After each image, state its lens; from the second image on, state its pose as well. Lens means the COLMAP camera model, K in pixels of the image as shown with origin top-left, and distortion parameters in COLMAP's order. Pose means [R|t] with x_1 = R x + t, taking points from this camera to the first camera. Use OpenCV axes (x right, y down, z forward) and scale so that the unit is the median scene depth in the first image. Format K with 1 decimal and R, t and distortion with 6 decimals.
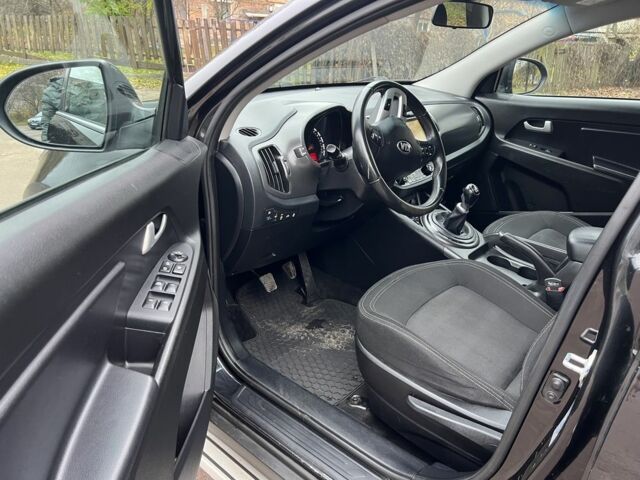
lens RADIAL K [[473.5, 0, 321.7], [0, 473.5, 242.4], [0, 0, 1]] dist [0.051674, -0.059622]
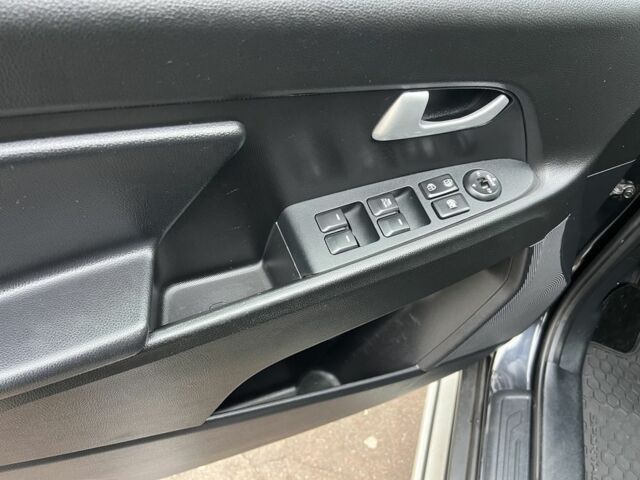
lens RADIAL K [[473.5, 0, 321.7], [0, 473.5, 242.4], [0, 0, 1]] dist [0.051674, -0.059622]
pose [[0.353945, 0.702391, -0.617552, -0.006119], [-0.455673, 0.706133, 0.541976, -0.132871], [0.816753, 0.089573, 0.569992, 0.618373]]
